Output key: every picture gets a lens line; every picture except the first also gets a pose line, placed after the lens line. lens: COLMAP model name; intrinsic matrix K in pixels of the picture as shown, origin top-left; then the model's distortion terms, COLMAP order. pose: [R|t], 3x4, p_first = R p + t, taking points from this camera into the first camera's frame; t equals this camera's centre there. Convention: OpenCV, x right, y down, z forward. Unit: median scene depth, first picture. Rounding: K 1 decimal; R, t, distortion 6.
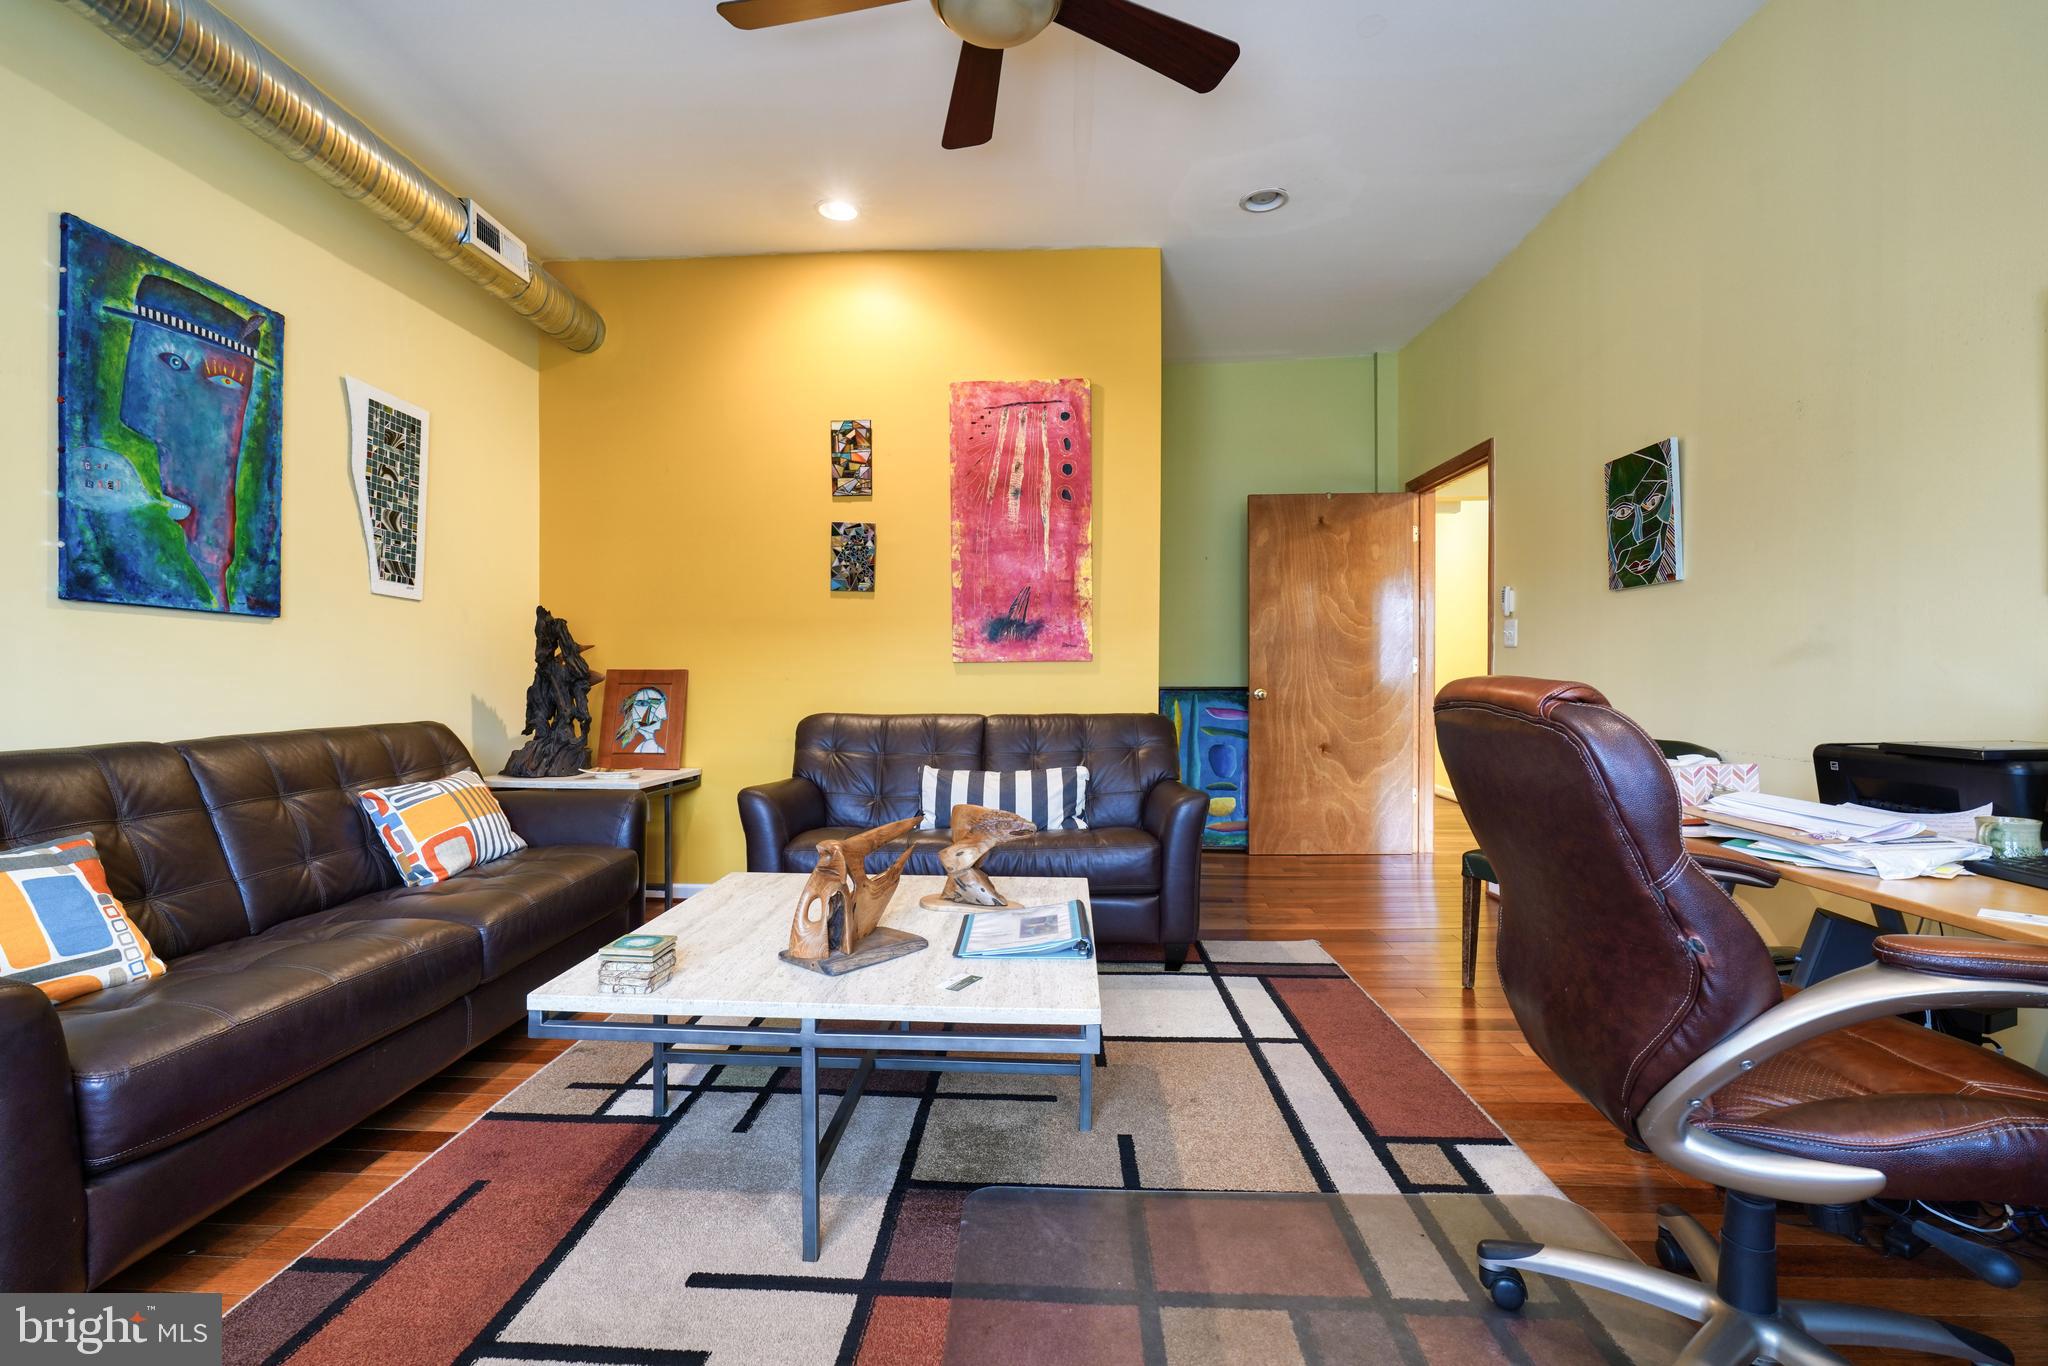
lens RADIAL K [[940.3, 0, 1011.3], [0, 940.3, 678.0], [0, 0, 1]] dist [0.003487, 0.000325]
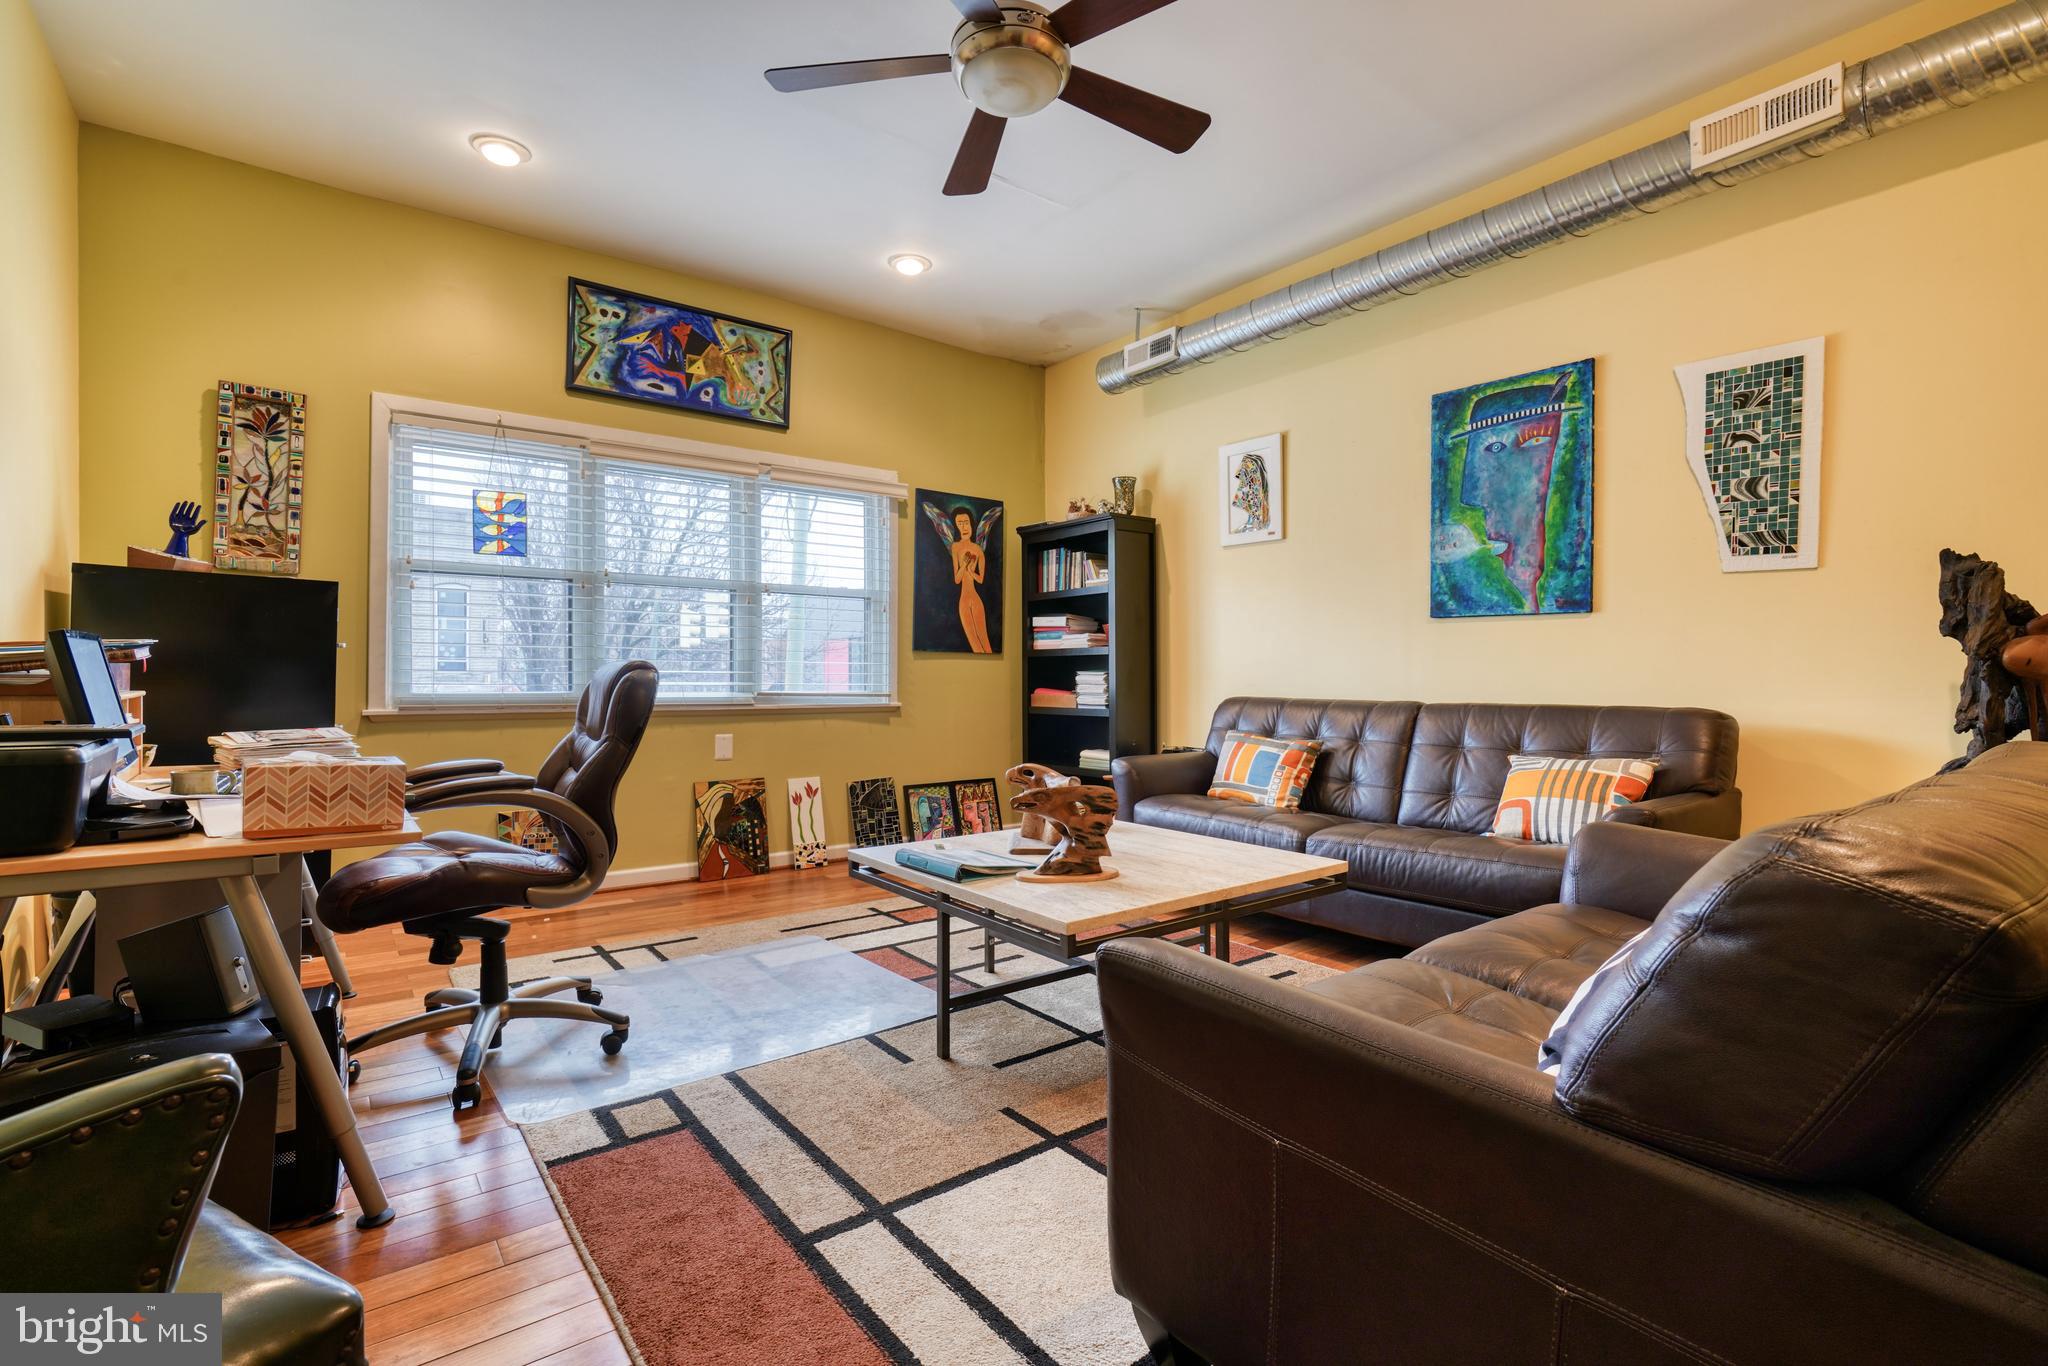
lens RADIAL K [[940.3, 0, 1015.4], [0, 940.3, 676.5], [0, 0, 1]] dist [0.003487, 0.000325]
pose [[-0.766237, 0.009239, -0.642492, 0.575139], [0.003857, 0.999945, 0.009779, 0.003888], [0.642547, 0.005015, -0.766230, 1.499737]]
